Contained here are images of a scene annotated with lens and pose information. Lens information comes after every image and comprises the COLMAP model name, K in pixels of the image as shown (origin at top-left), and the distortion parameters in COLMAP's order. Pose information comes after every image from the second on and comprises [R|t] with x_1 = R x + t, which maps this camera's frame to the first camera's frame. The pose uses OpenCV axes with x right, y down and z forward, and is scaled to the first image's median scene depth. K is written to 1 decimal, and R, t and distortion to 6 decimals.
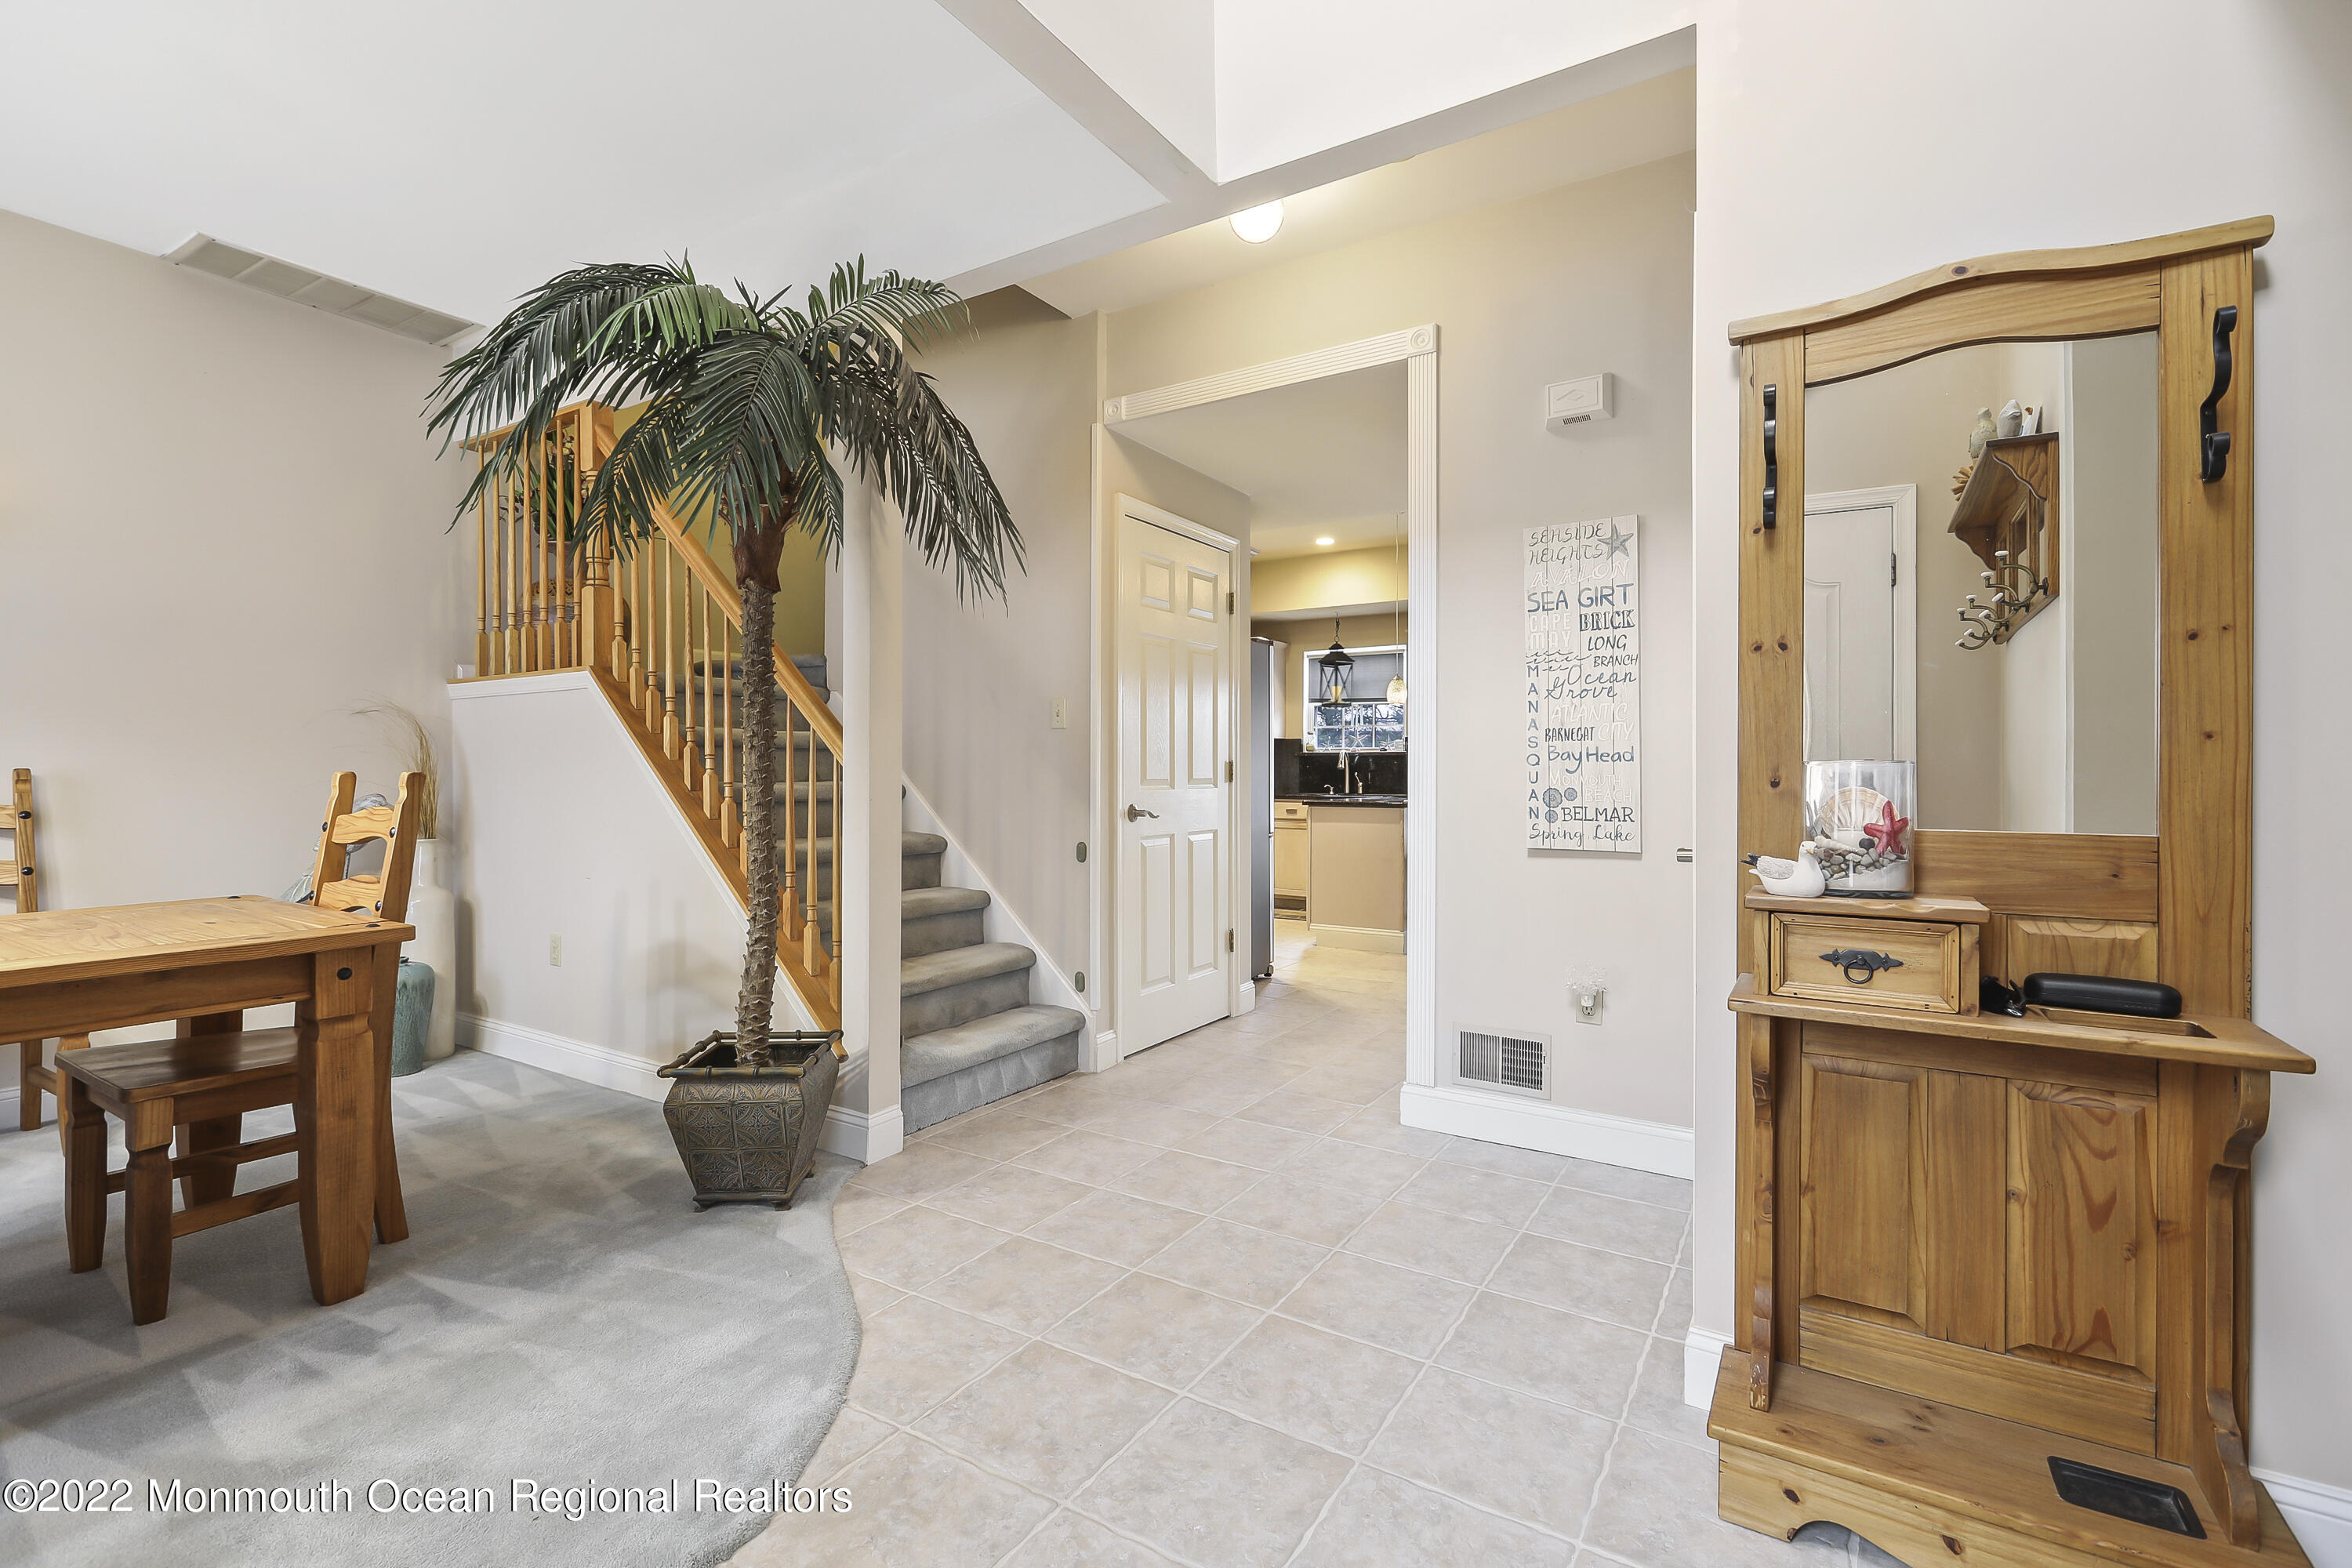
lens RADIAL K [[1061.7, 0, 1178.0], [0, 1061.7, 760.5], [0, 0, 1]] dist [-0.001194, 0.003149]
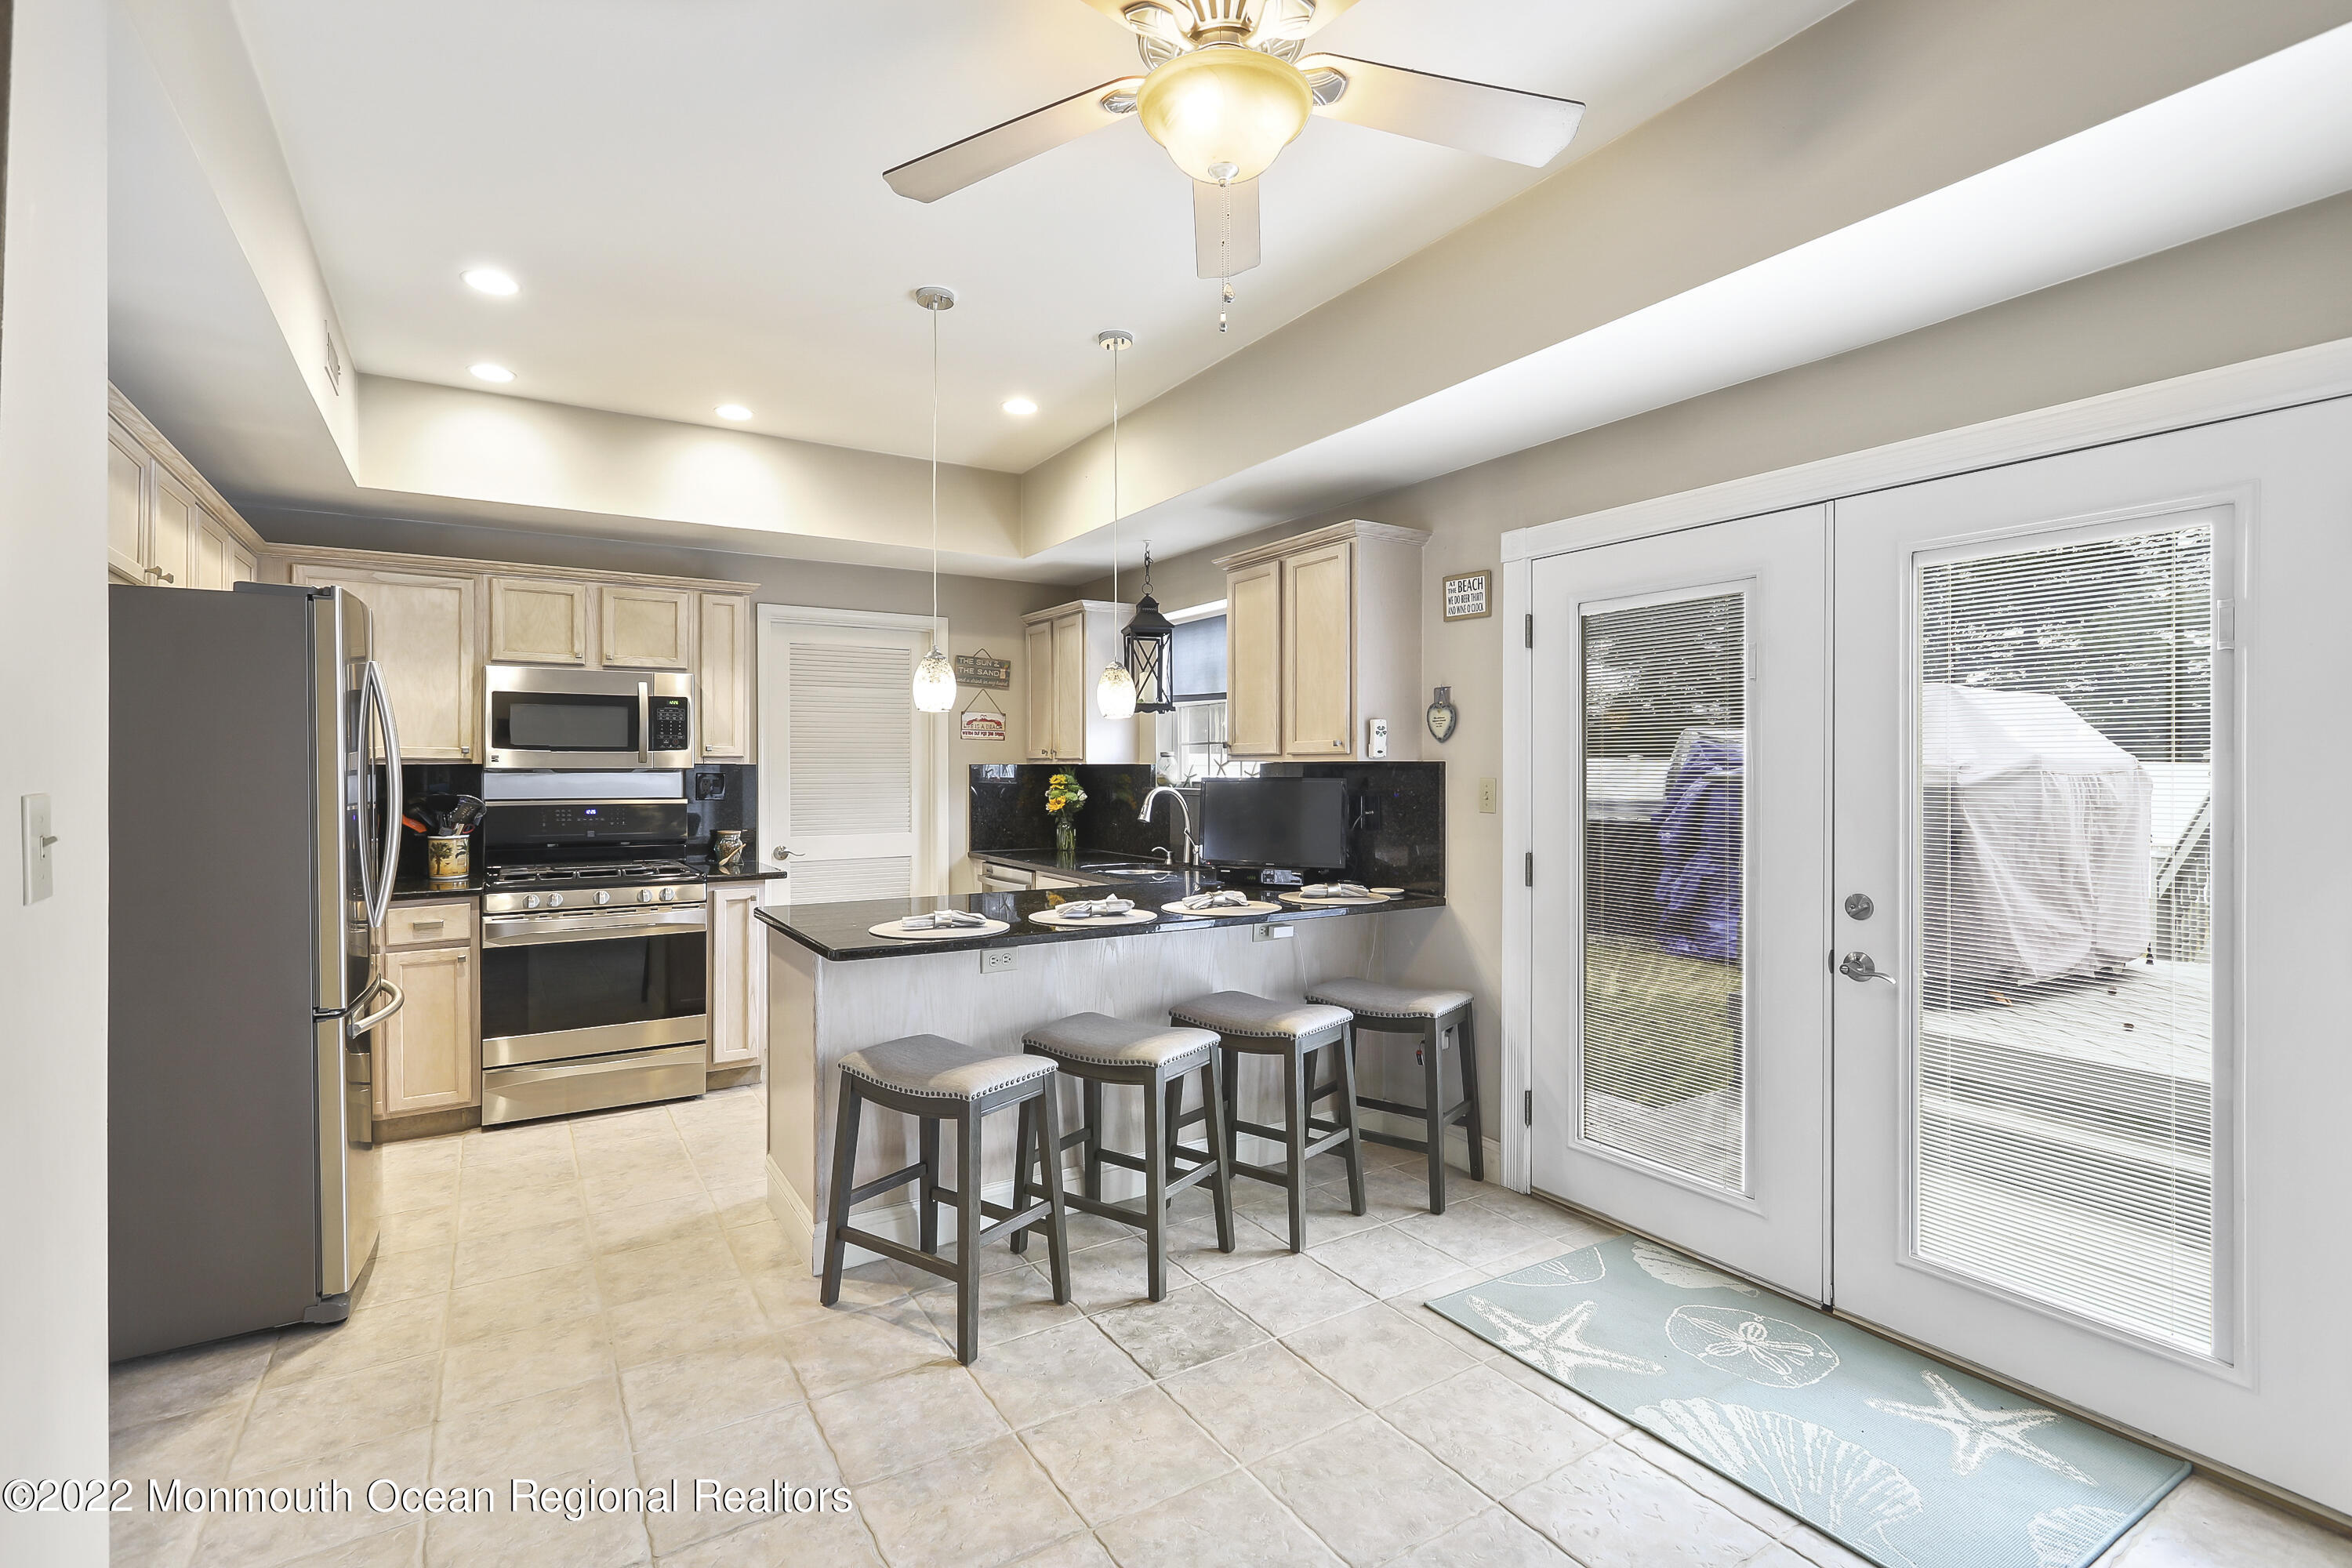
lens RADIAL K [[1061.7, 0, 1159.9], [0, 1061.7, 771.5], [0, 0, 1]] dist [-0.001194, 0.003149]
pose [[0.894608, -0.000334, -0.446851, 0.715902], [0.006424, 0.999906, 0.012115, -0.044416], [0.446805, -0.013708, 0.894526, 0.882198]]
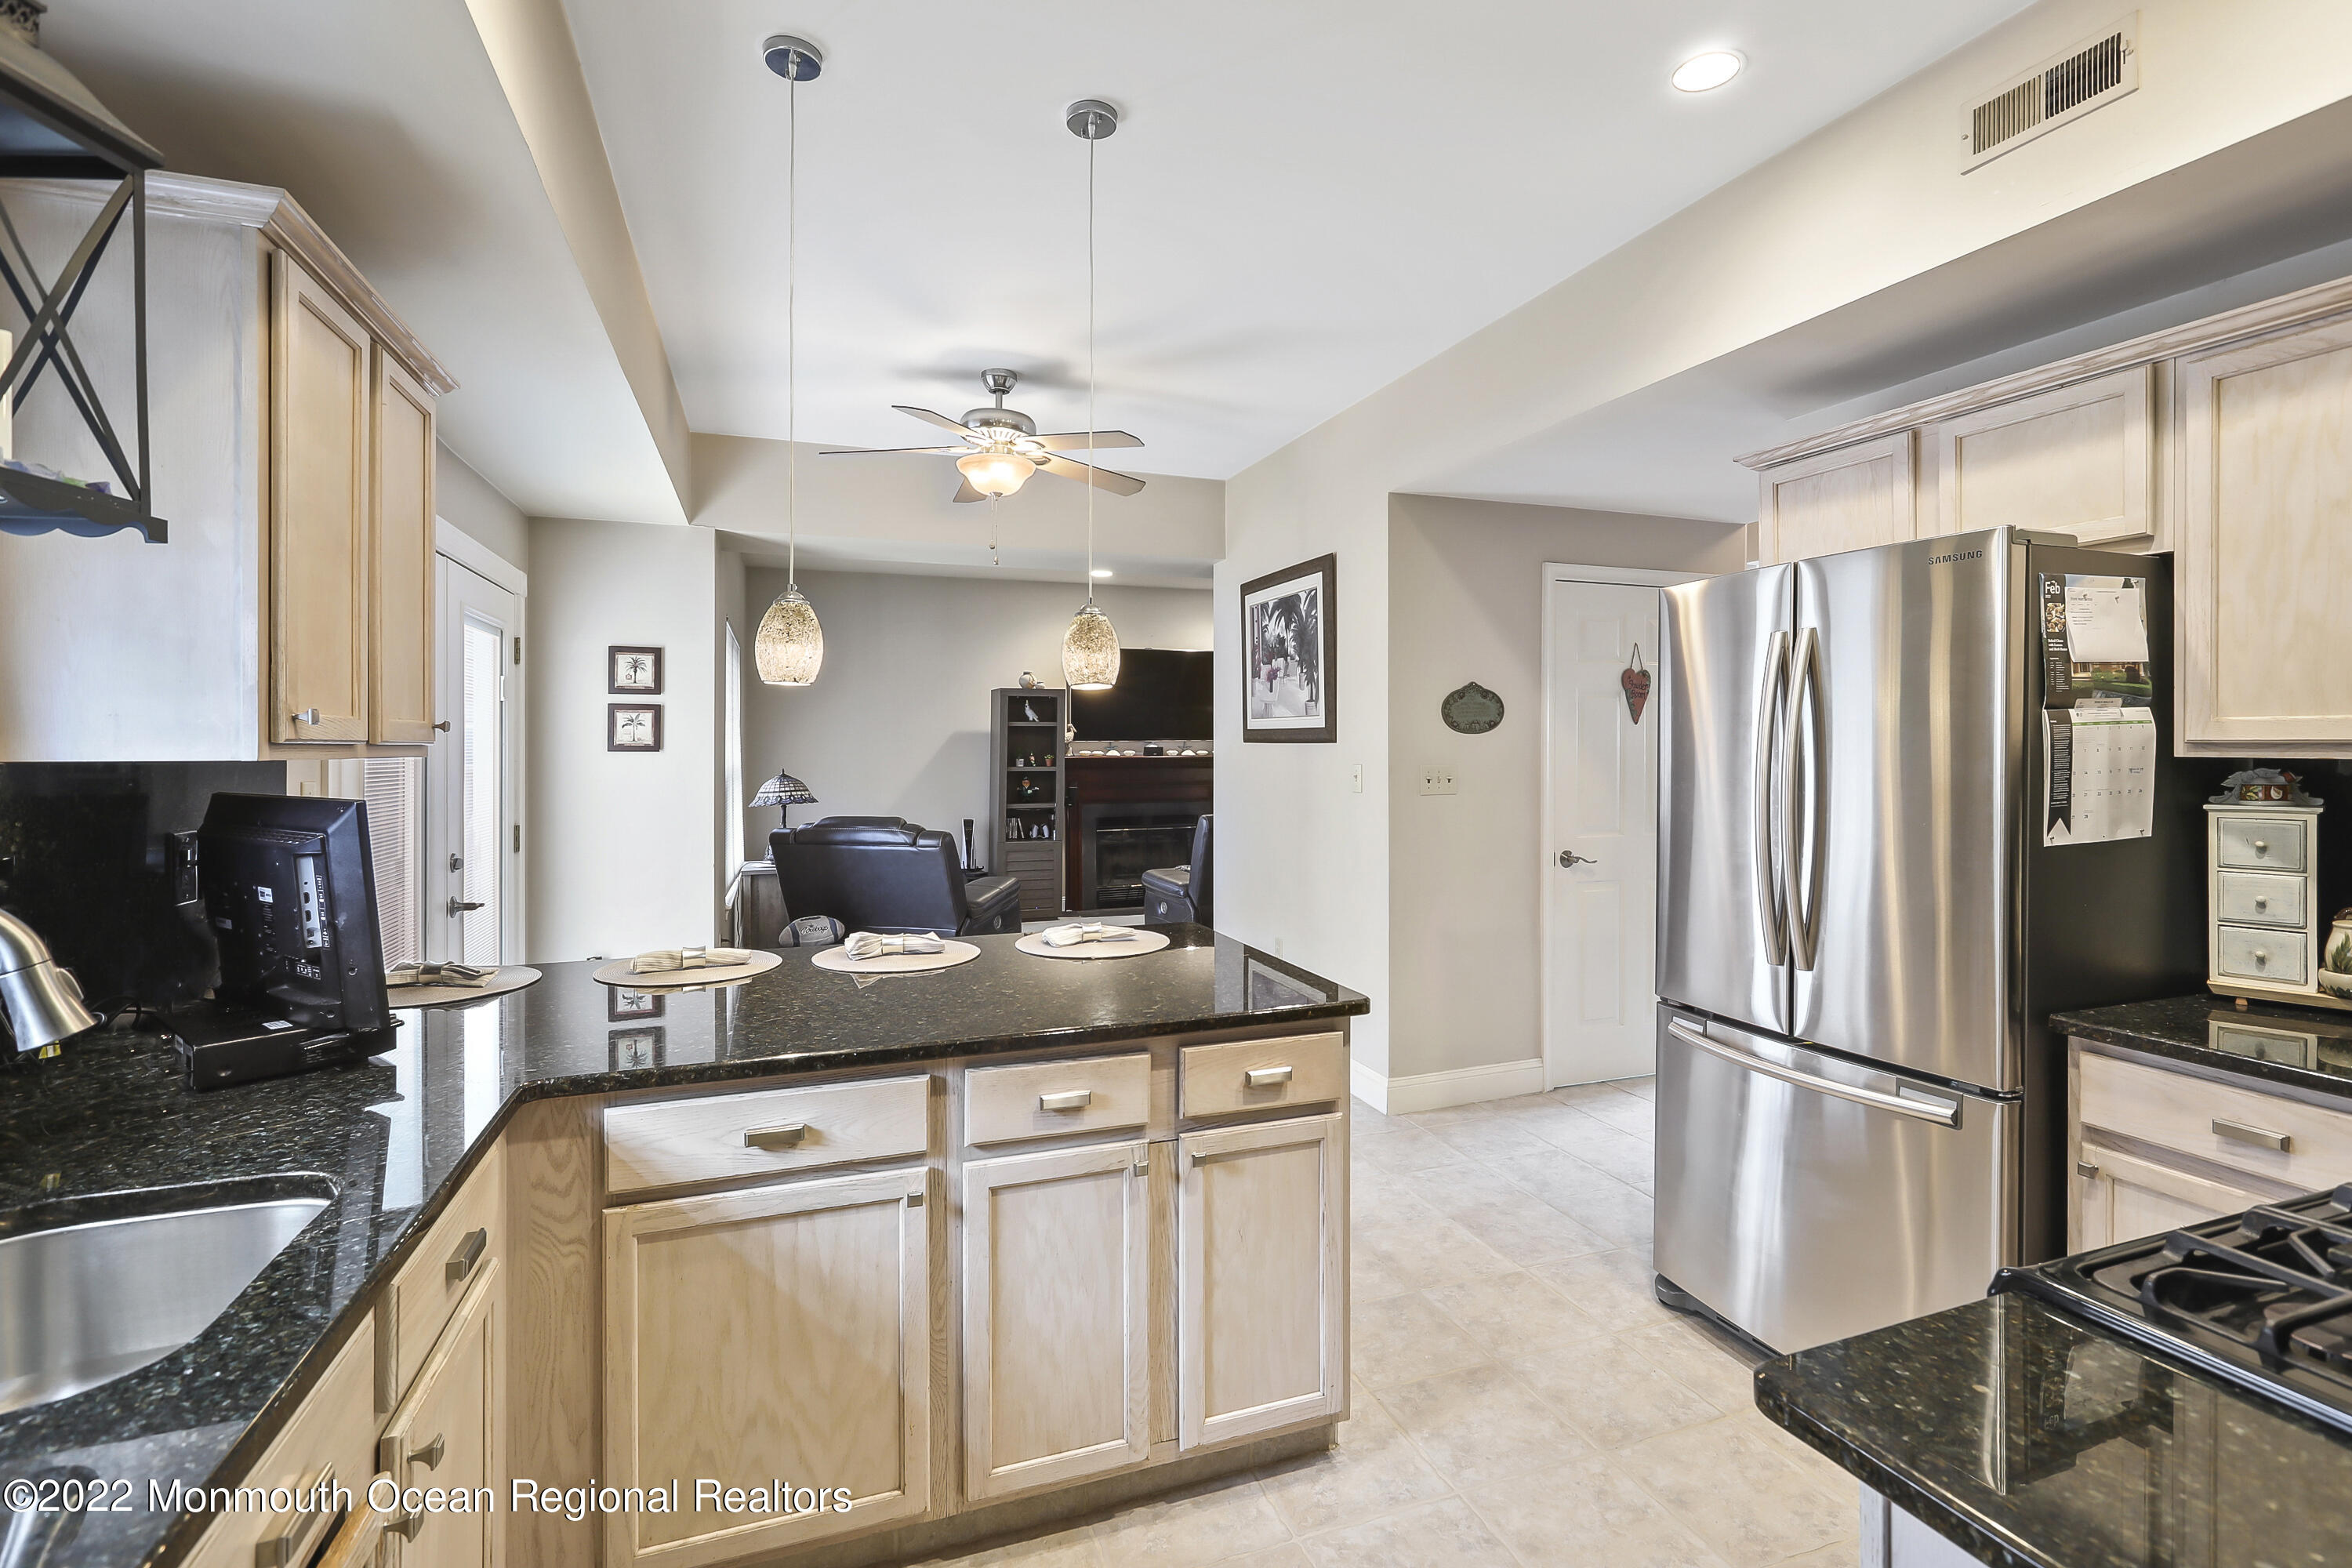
lens RADIAL K [[1061.7, 0, 1183.1], [0, 1061.7, 745.5], [0, 0, 1]] dist [-0.001194, 0.003149]
pose [[-0.793195, 0.000095, 0.608967, -0.037367], [-0.006452, 0.999943, -0.008559, -0.045037], [-0.608933, -0.010718, -0.793149, 1.772981]]
